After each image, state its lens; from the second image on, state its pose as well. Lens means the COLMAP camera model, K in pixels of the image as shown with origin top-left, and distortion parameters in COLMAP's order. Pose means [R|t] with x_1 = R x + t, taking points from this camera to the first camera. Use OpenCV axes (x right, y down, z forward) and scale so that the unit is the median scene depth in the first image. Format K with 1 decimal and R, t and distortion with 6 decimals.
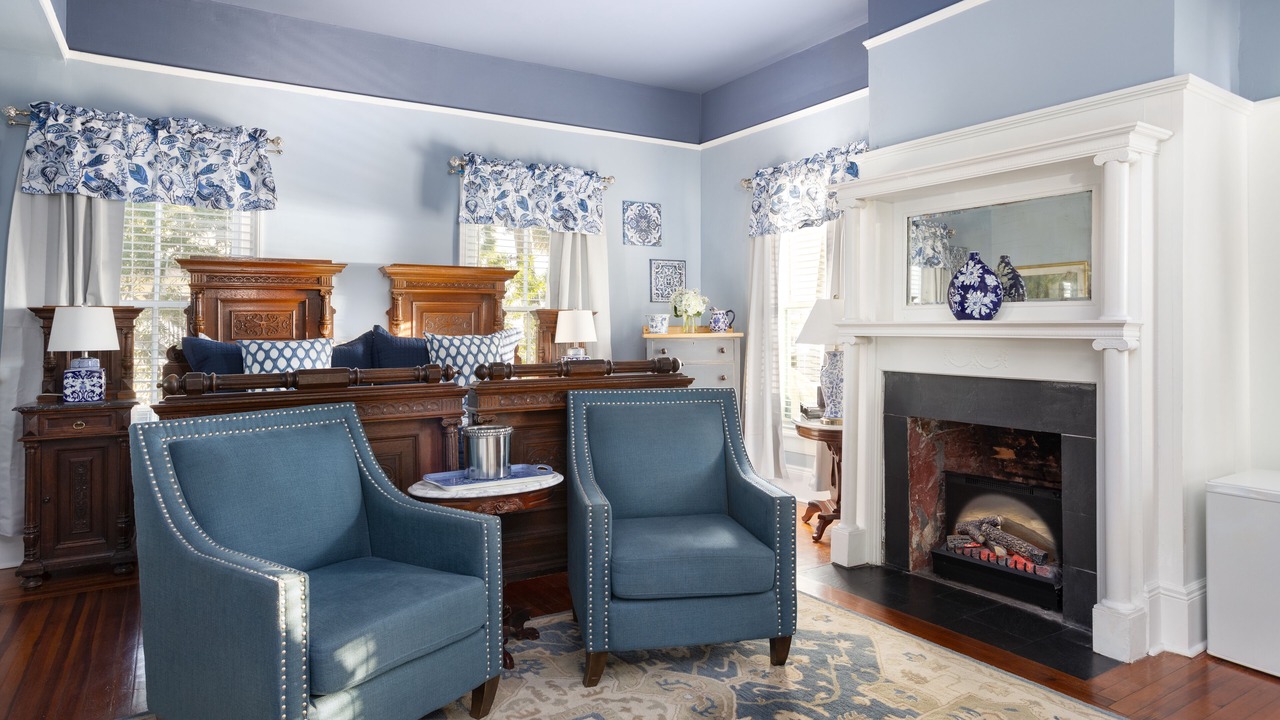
lens RADIAL K [[787.4, 0, 640.8], [0, 787.4, 298.5], [0, 0, 1]] dist [-0.047779, 0.061053]
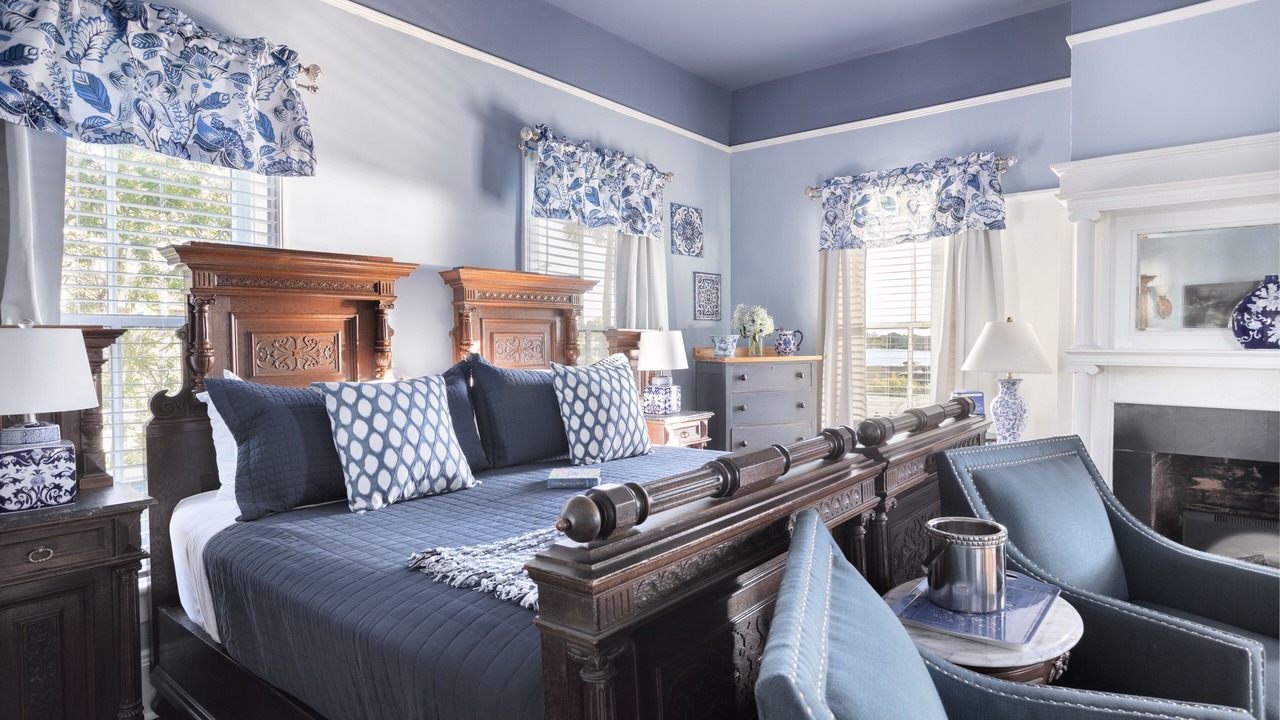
lens RADIAL K [[709.5, 0, 642.9], [0, 709.5, 341.5], [0, 0, 1]] dist [-0.050148, 0.040825]
pose [[0.943395, -0.001273, 0.331668, -0.413287], [-0.012814, 0.999106, 0.040284, -0.003672], [-0.331423, -0.042254, 0.942536, 0.360635]]
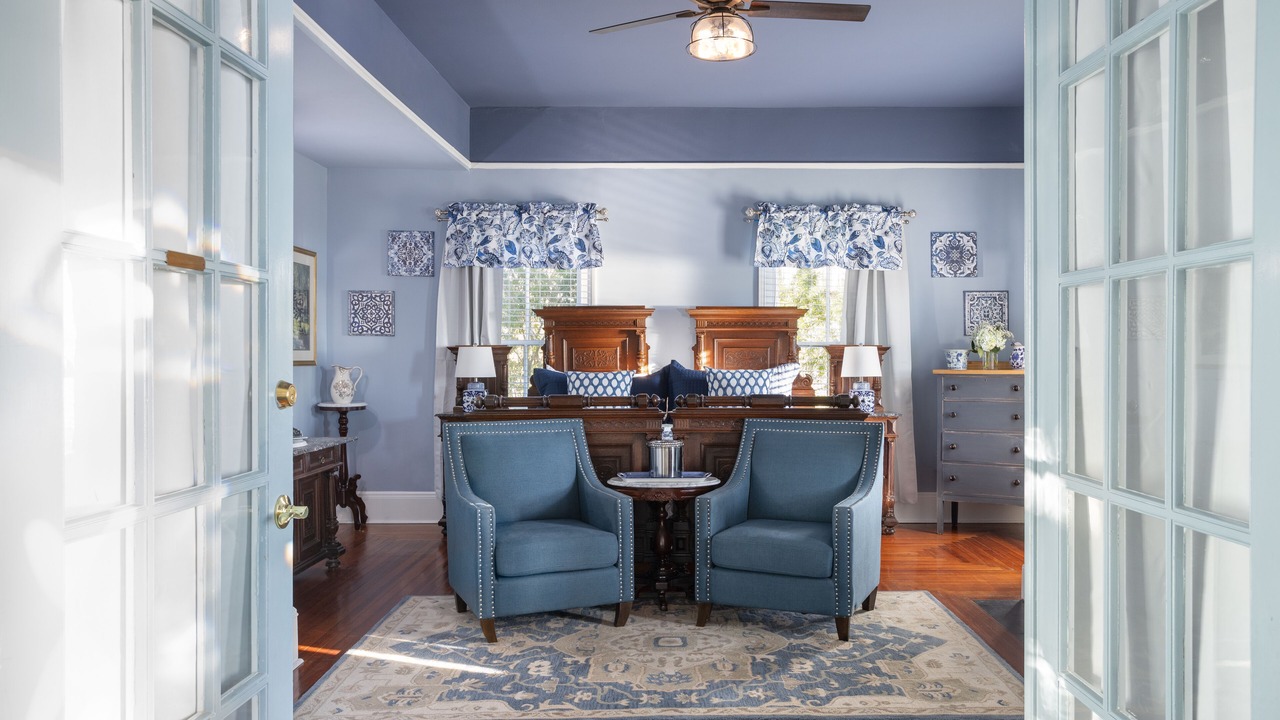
lens RADIAL K [[984.2, 0, 641.6], [0, 984.2, 341.8], [0, 0, 1]] dist [-0.004528, 0.000409]
pose [[0.835535, 0.003029, -0.549428, 0.464346], [0.015849, 0.999436, 0.029611, -0.040184], [0.549208, -0.033449, 0.835016, -0.295796]]
